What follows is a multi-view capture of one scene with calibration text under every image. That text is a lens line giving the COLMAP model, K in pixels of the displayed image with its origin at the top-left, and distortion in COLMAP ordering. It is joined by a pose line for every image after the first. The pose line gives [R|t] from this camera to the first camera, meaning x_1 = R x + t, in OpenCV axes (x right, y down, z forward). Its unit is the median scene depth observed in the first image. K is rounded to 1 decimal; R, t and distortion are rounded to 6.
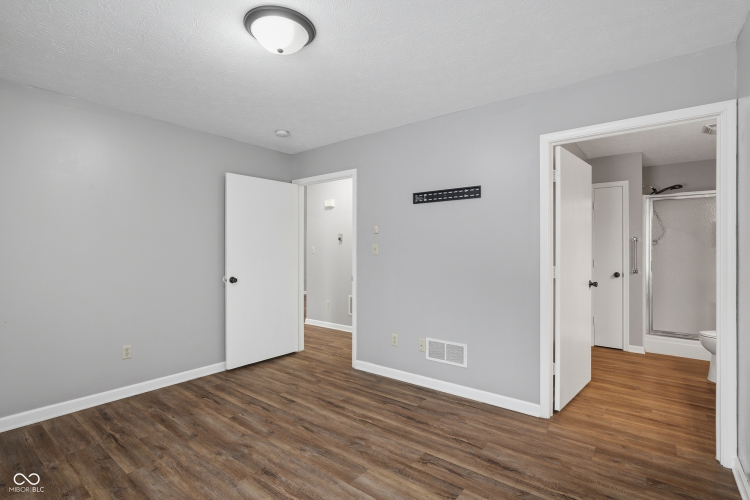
lens RADIAL K [[361.1, 0, 372.7], [0, 361.1, 249.6], [0, 0, 1]] dist [0.004687, 0.002827]
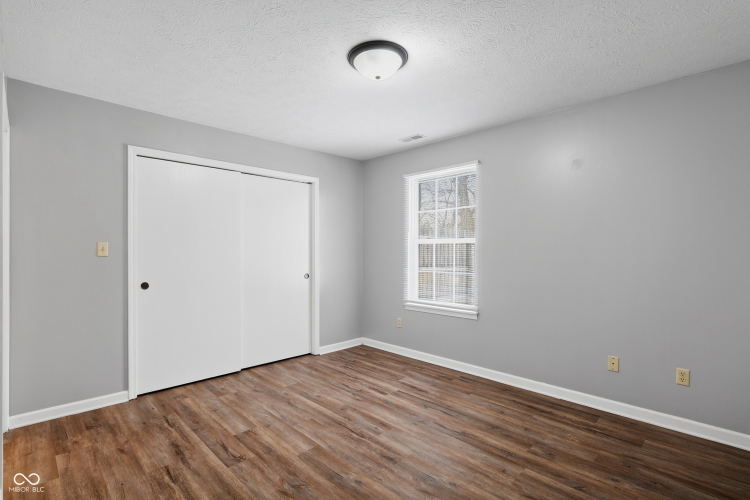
lens RADIAL K [[361.1, 0, 374.1], [0, 361.1, 249.1], [0, 0, 1]] dist [0.004687, 0.002827]
pose [[-0.992631, -0.001265, 0.121167, -0.361568], [-0.003320, 0.999854, -0.016762, 0.014695], [-0.121128, -0.017041, -0.992491, 2.012241]]
